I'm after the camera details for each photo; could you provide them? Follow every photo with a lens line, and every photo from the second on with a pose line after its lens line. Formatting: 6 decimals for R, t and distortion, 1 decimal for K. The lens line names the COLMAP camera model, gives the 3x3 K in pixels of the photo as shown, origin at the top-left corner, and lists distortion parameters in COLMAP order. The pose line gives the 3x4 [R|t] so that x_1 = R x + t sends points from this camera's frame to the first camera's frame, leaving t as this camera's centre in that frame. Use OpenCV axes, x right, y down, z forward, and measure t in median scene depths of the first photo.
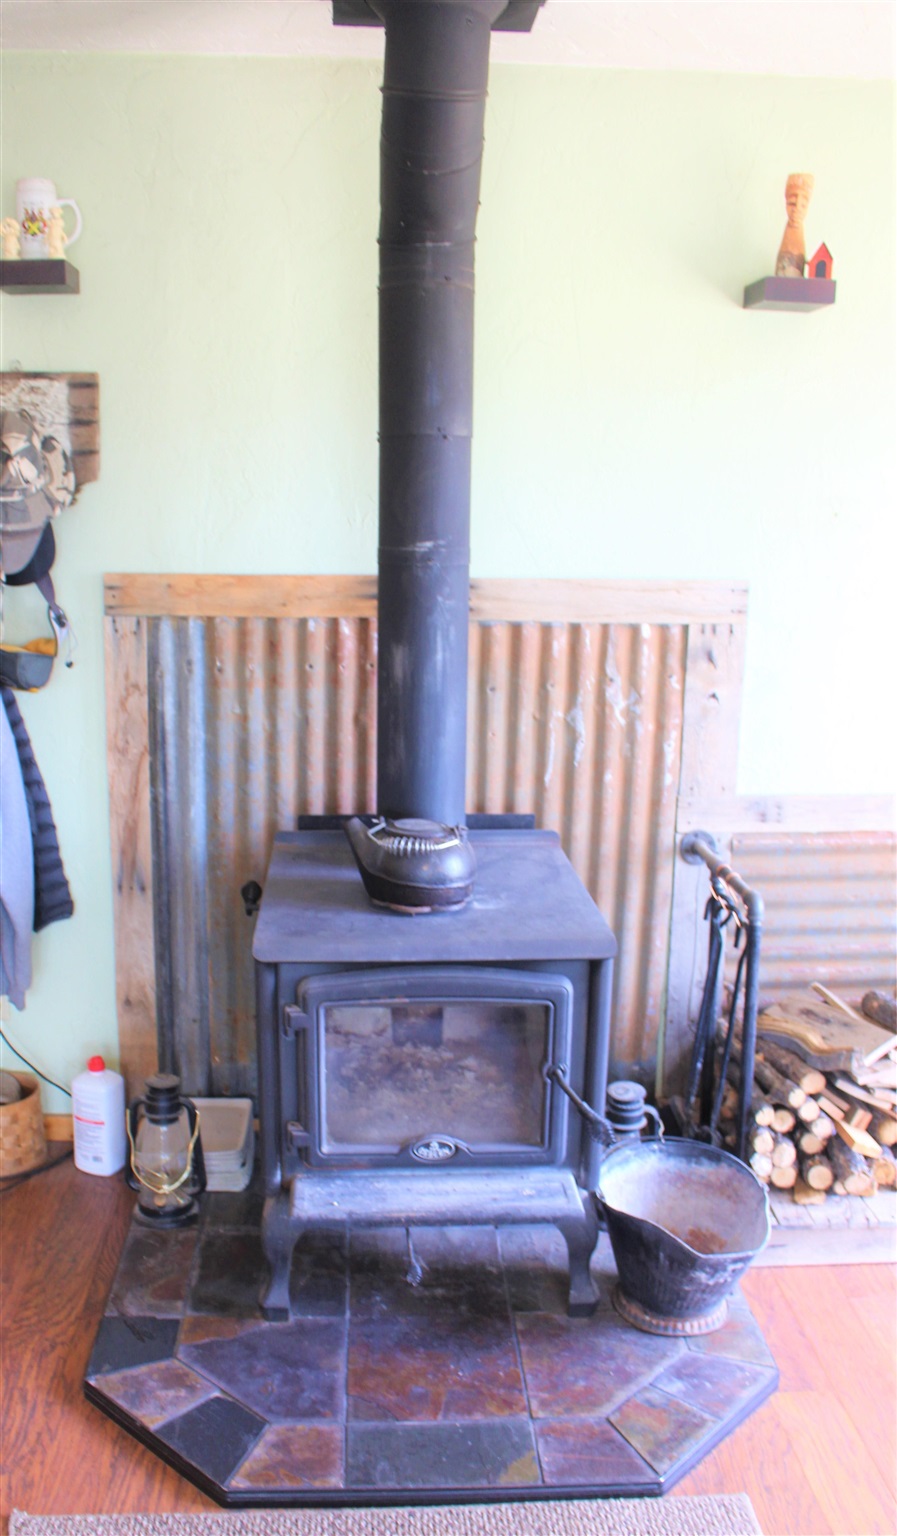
lens RADIAL K [[1310.9, 0, 404.1], [0, 1310.9, 827.2], [0, 0, 1]] dist [-0.127891, 0.024193]
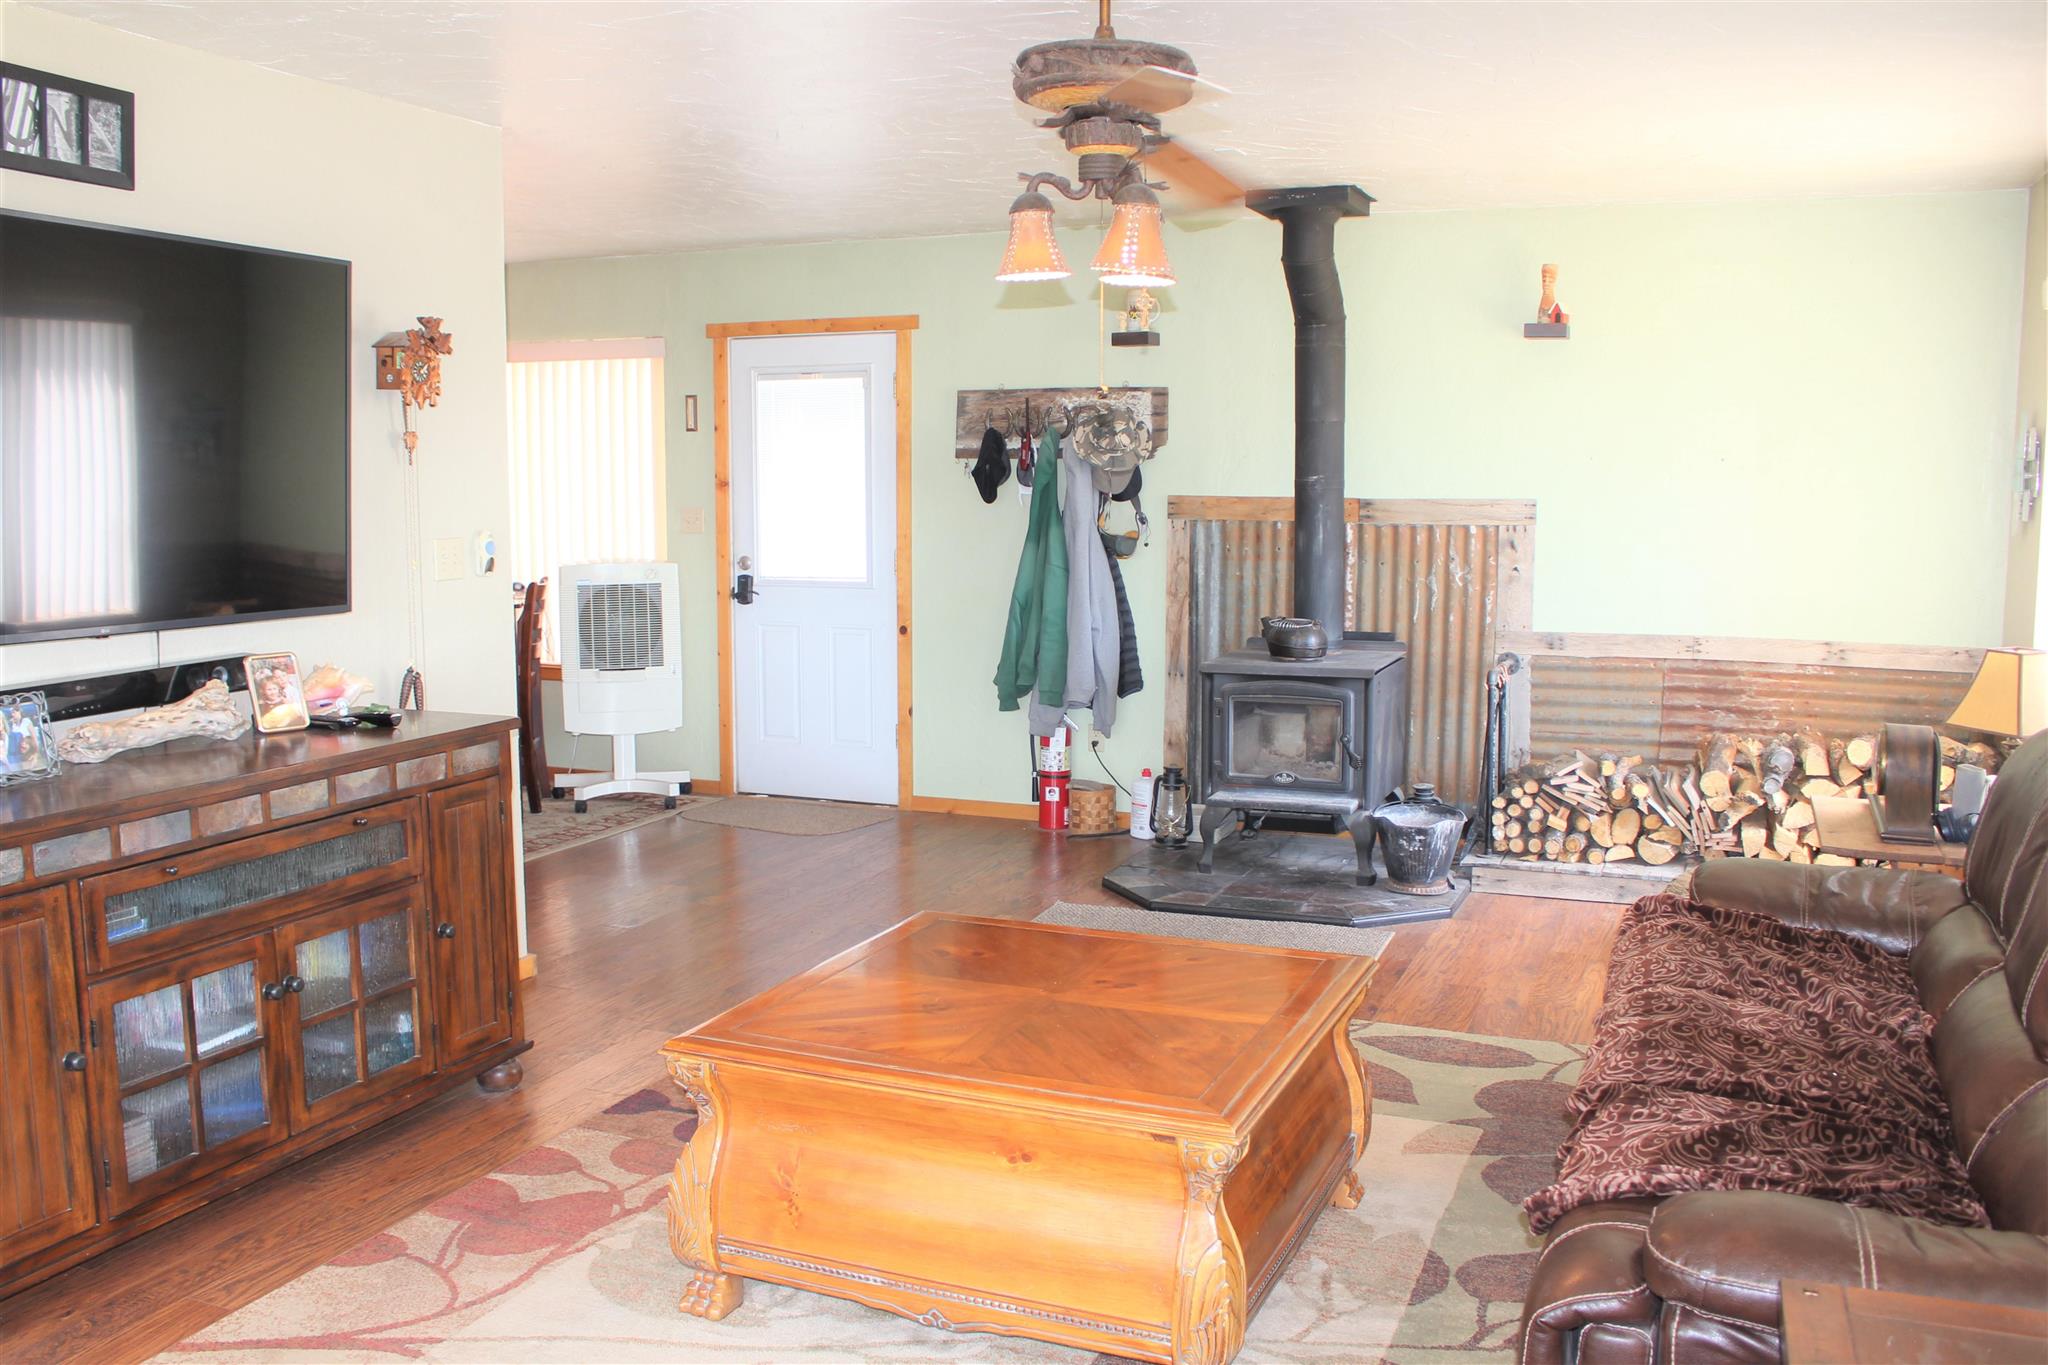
lens RADIAL K [[1839.4, 0, 1023.1], [0, 1839.4, 684.6], [0, 0, 1]] dist [-0.159579, 0.147573]
pose [[0.909892, 0.035621, -0.413314, 0.640547], [-0.085082, 0.991151, -0.101883, 0.338029], [0.406027, 0.127868, 0.904871, -1.342122]]
